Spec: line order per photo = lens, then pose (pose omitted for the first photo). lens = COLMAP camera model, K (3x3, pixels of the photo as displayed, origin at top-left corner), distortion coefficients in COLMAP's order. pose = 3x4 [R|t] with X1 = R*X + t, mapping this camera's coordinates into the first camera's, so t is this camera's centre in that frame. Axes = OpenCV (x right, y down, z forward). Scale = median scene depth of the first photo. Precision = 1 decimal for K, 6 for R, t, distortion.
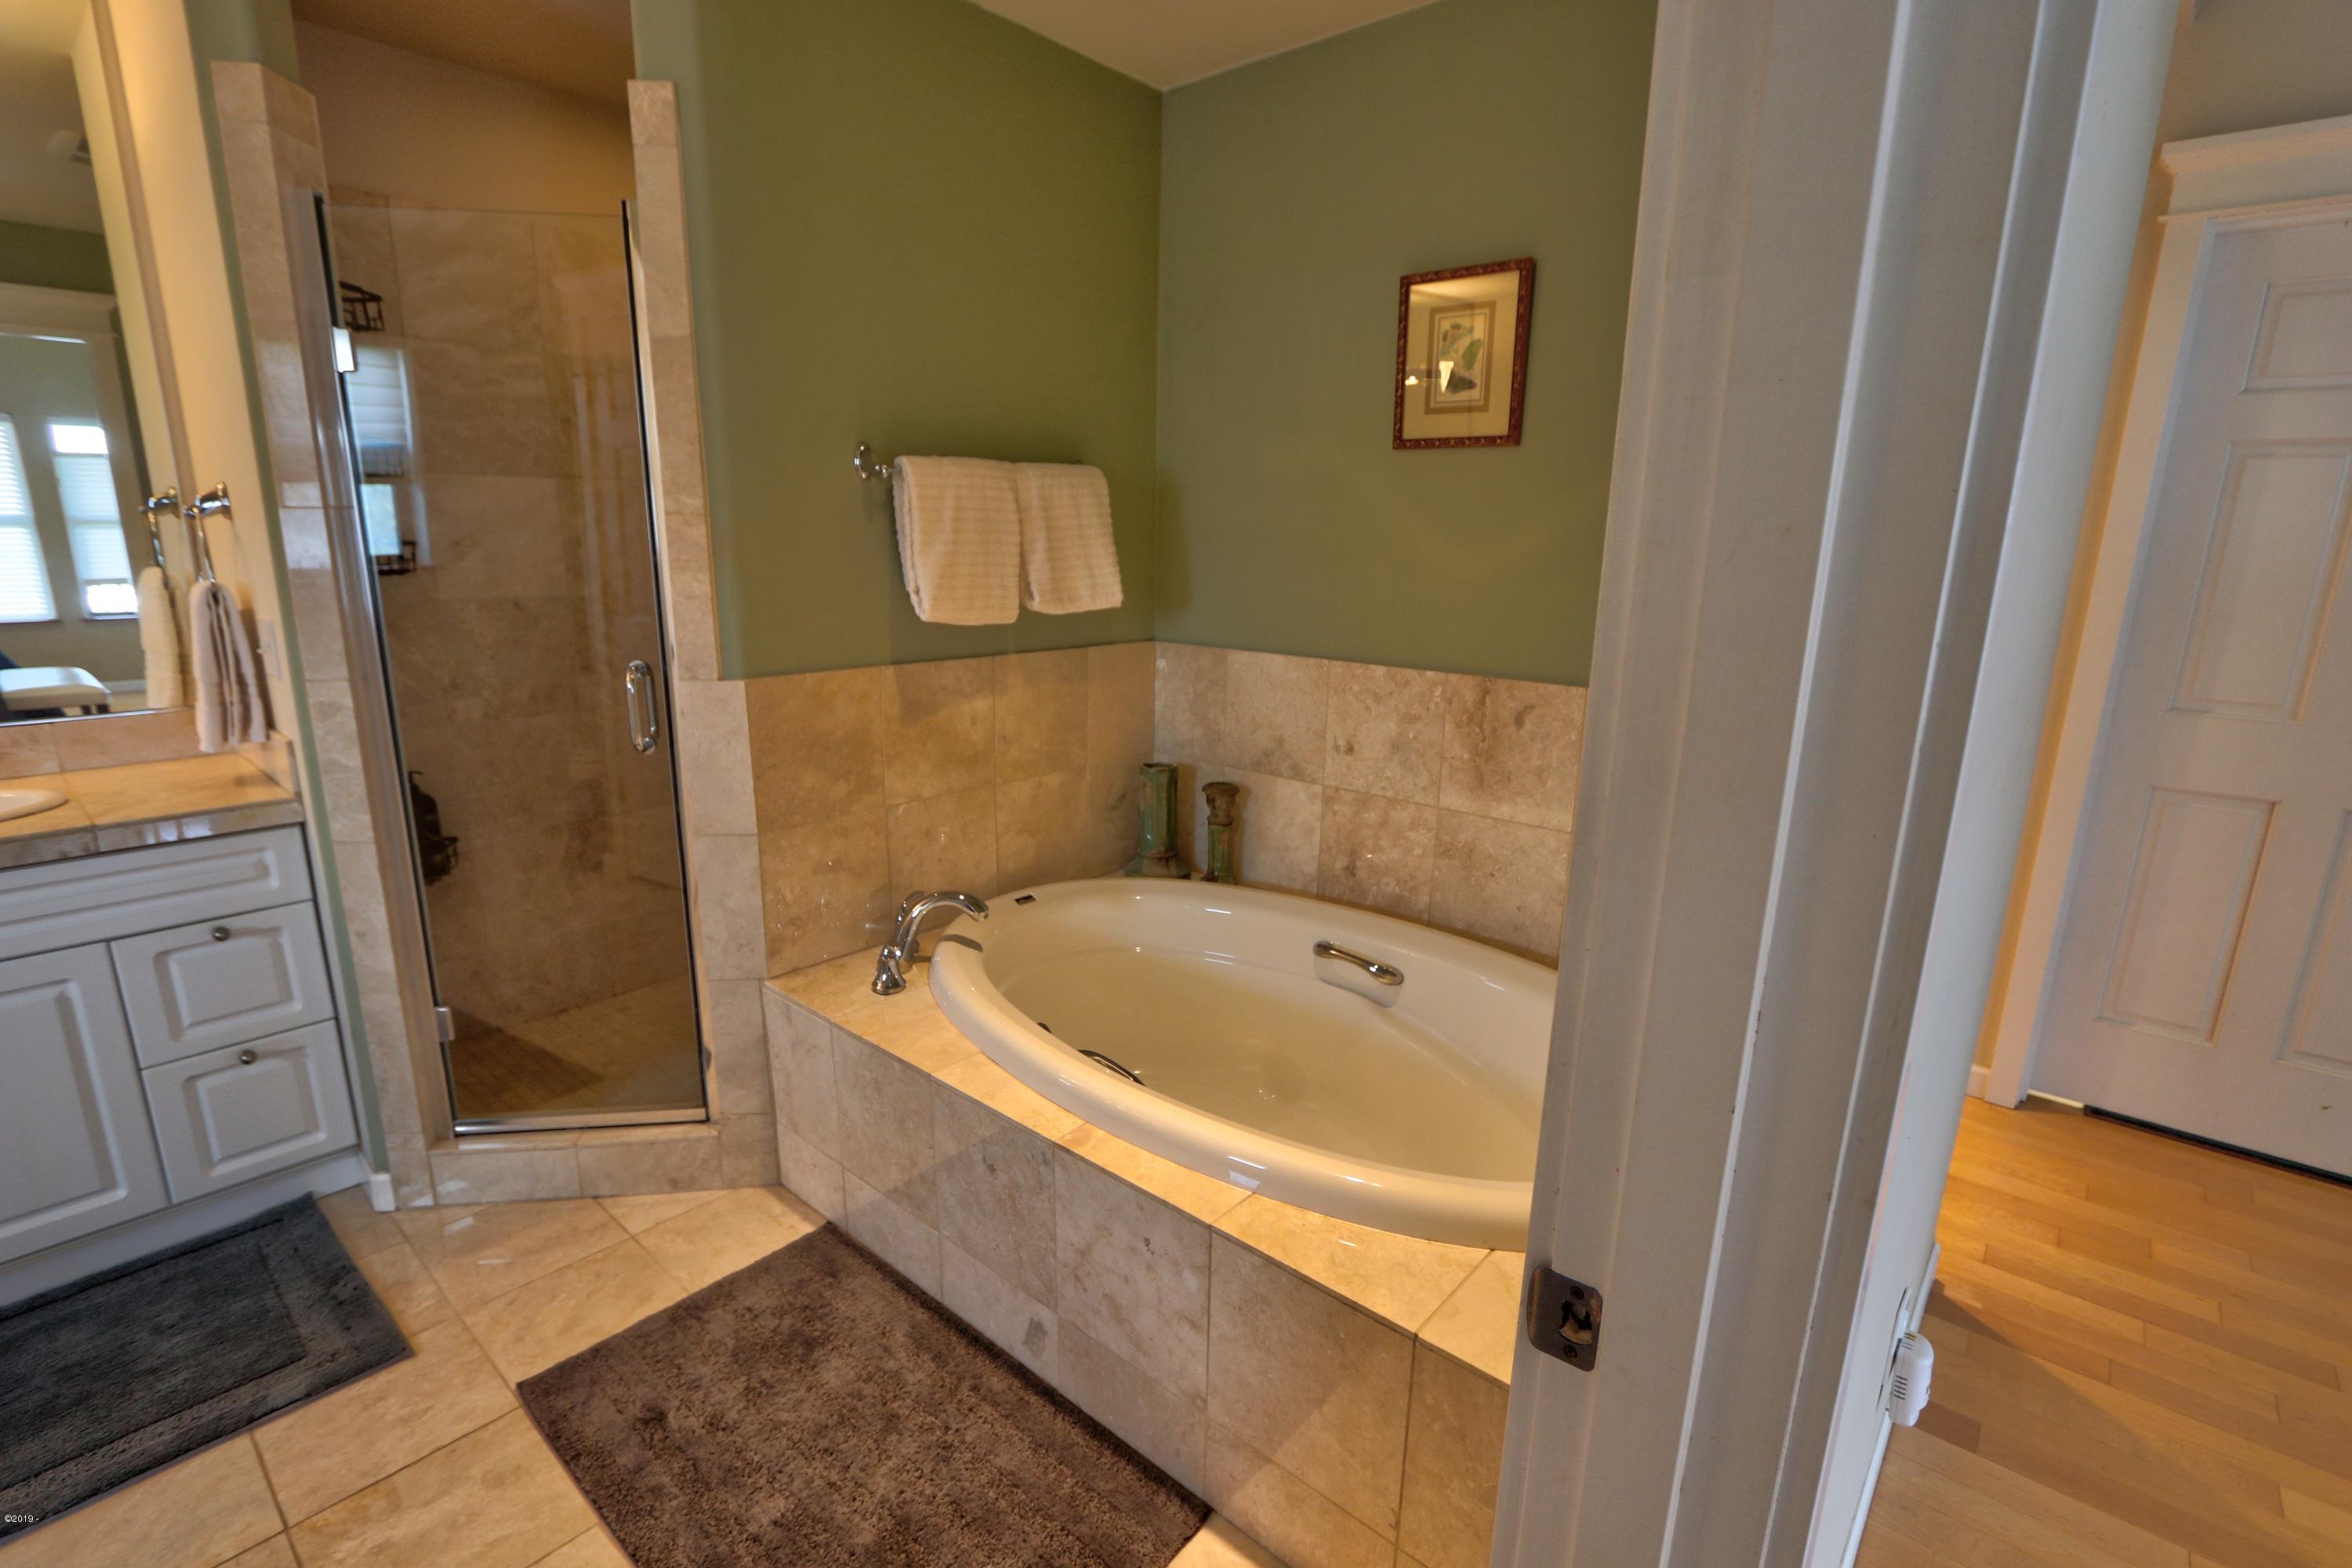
lens RADIAL K [[1094.4, 0, 1164.7], [0, 1094.4, 783.4], [0, 0, 1]] dist [-0.011312, 0.000756]
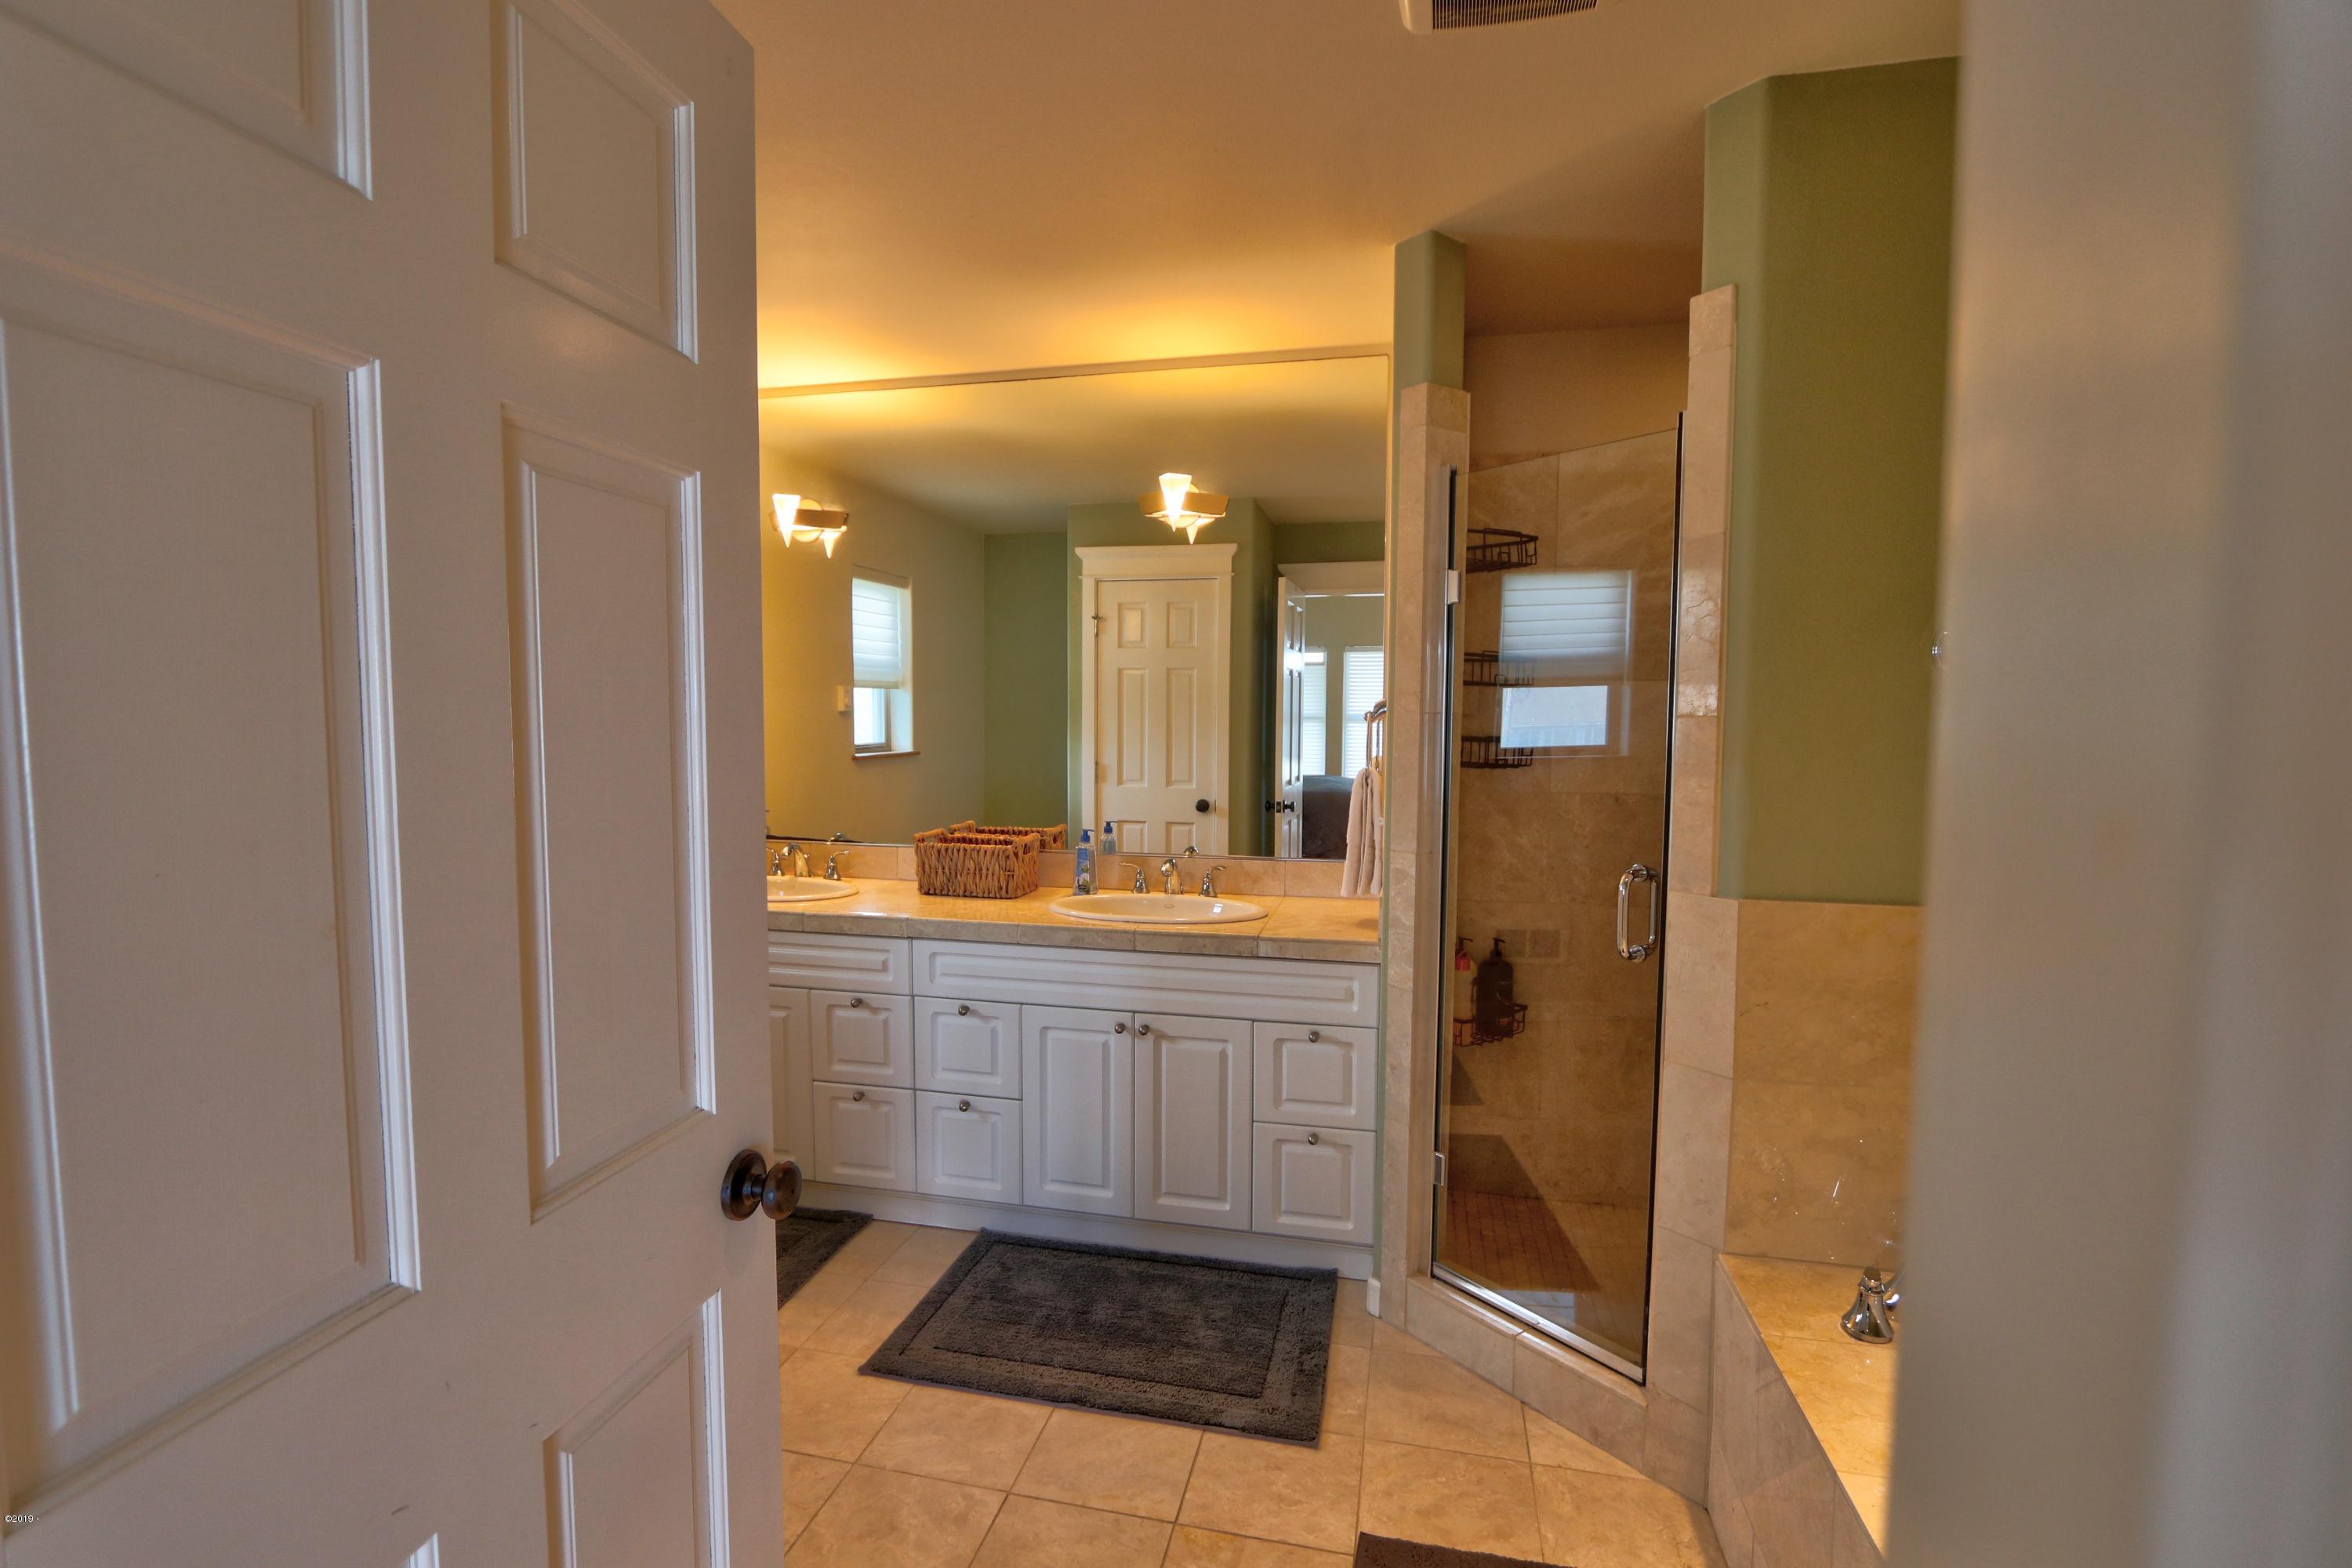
lens RADIAL K [[1094.4, 0, 1168.5], [0, 1094.4, 786.9], [0, 0, 1]] dist [-0.011312, 0.000756]
pose [[0.467433, 0.047690, -0.882741, 0.175531], [-0.198435, 0.978723, -0.052200, -0.047744], [0.861470, 0.199567, 0.466951, 0.180537]]
